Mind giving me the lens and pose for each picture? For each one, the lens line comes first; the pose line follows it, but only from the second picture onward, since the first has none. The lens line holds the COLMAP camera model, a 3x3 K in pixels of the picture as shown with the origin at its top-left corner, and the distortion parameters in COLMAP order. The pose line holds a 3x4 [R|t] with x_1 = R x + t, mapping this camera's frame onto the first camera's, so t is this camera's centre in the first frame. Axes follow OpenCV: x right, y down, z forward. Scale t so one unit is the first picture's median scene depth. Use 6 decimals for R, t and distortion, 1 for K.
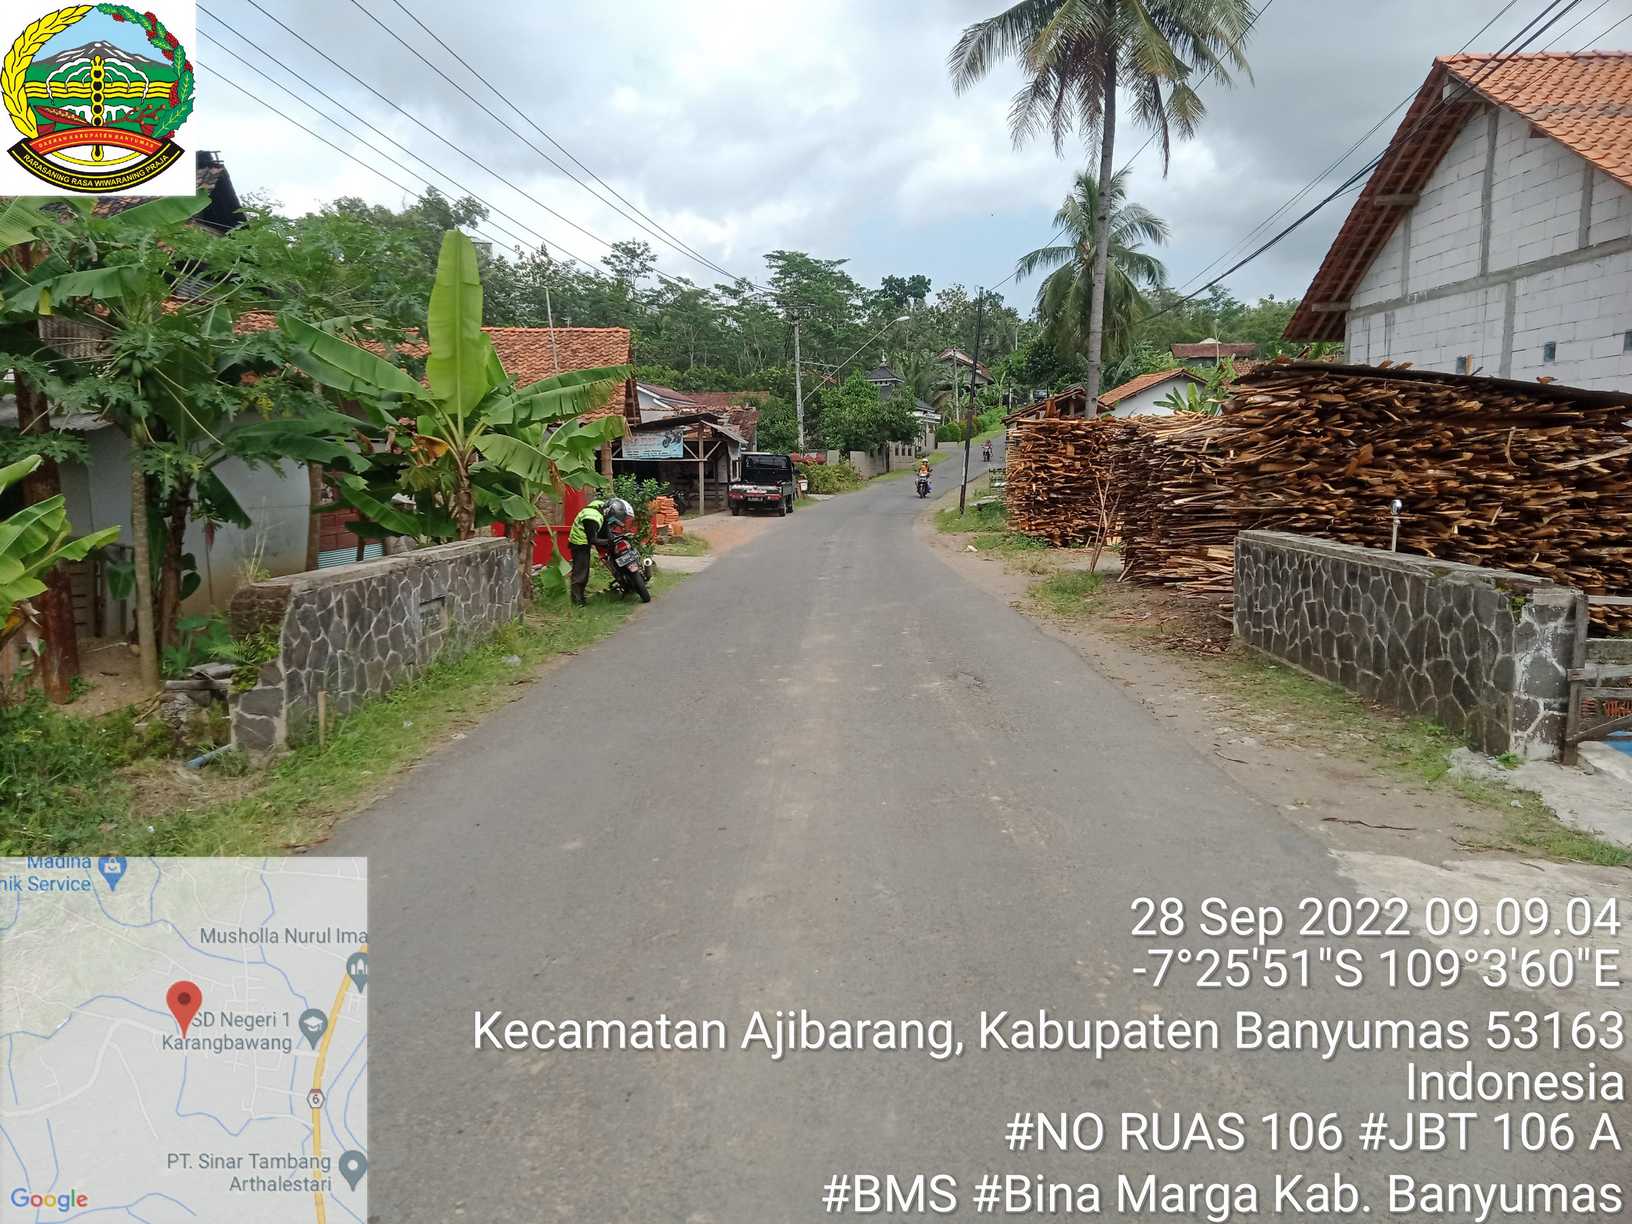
lens RADIAL K [[1210.6, 0, 816.0], [0, 1210.6, 612.0], [0, 0, 1]] dist [0.040686, -0.035672]
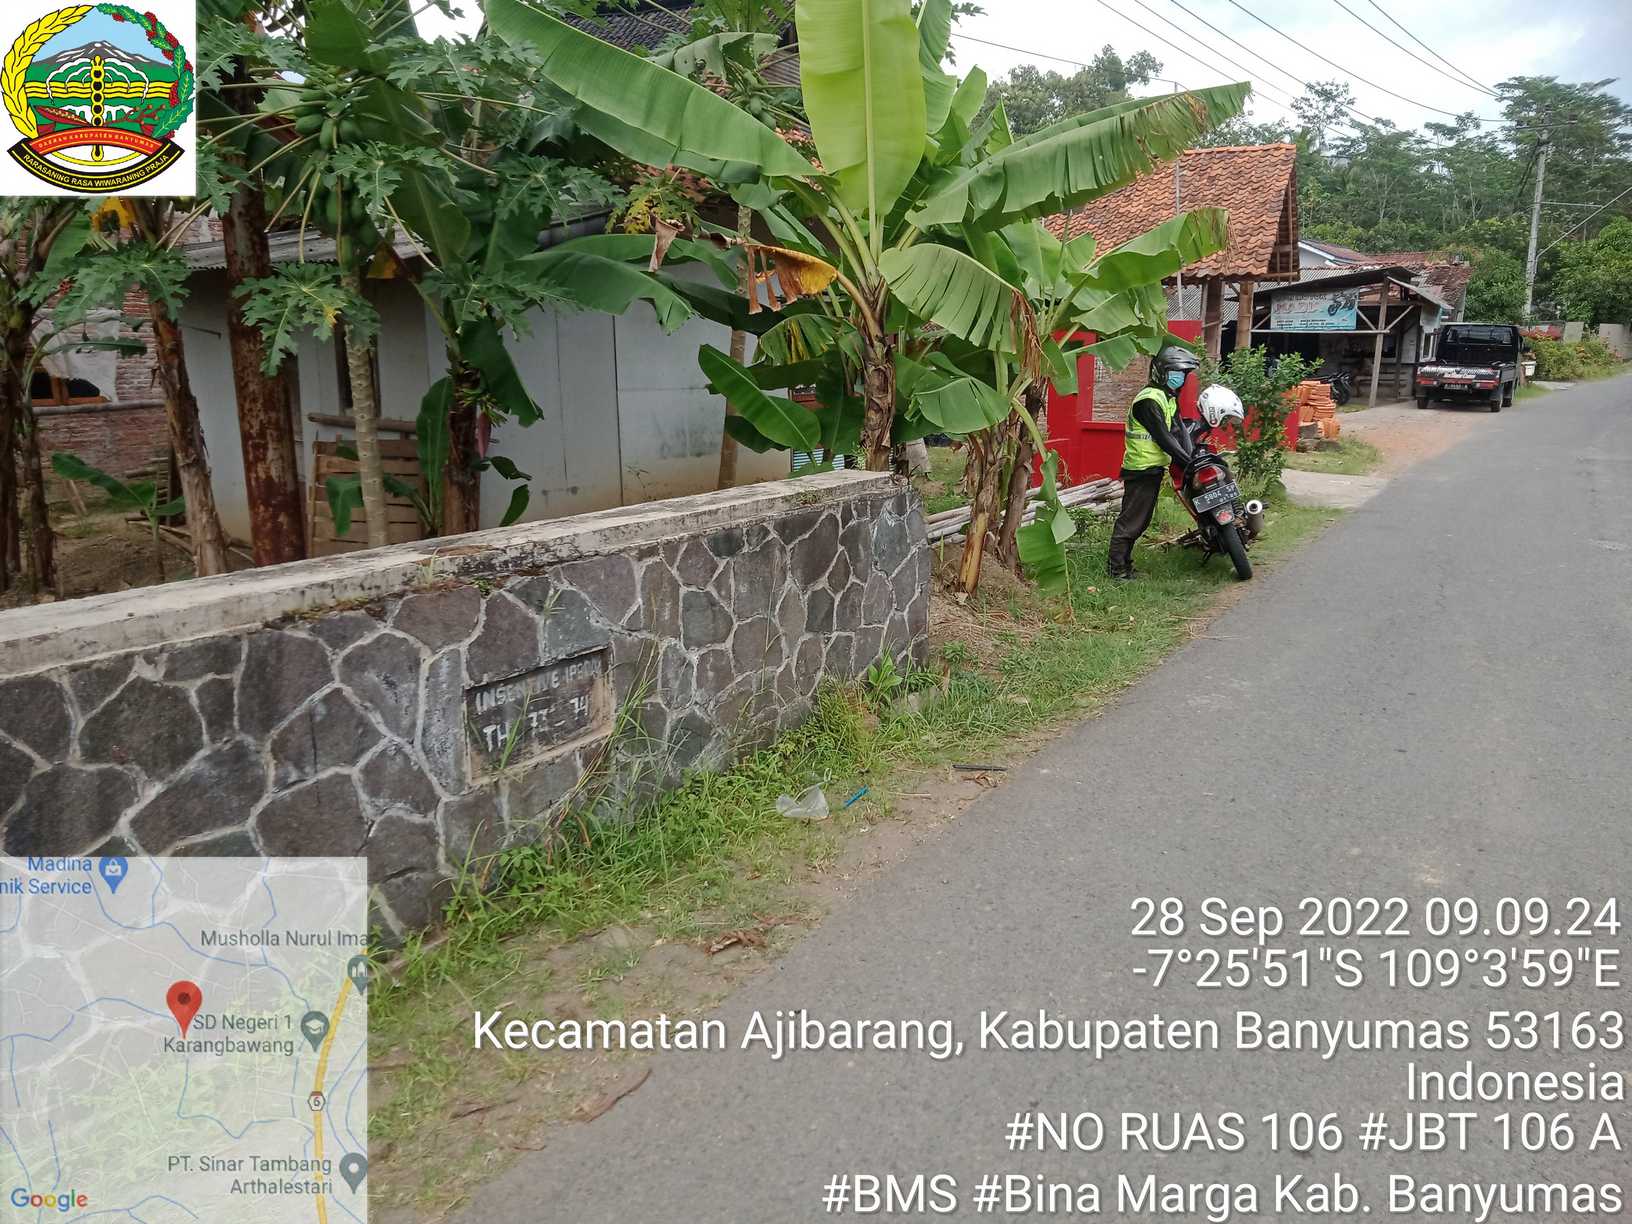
lens RADIAL K [[1166.1, 0, 816.0], [0, 1166.1, 612.0], [0, 0, 1]] dist [0.079671, -0.078996]
pose [[0.865093, 0.123651, -0.486132, -0.017749], [-0.072641, 0.989807, 0.122497, -0.017002], [0.496324, -0.070658, 0.865257, 0.168131]]
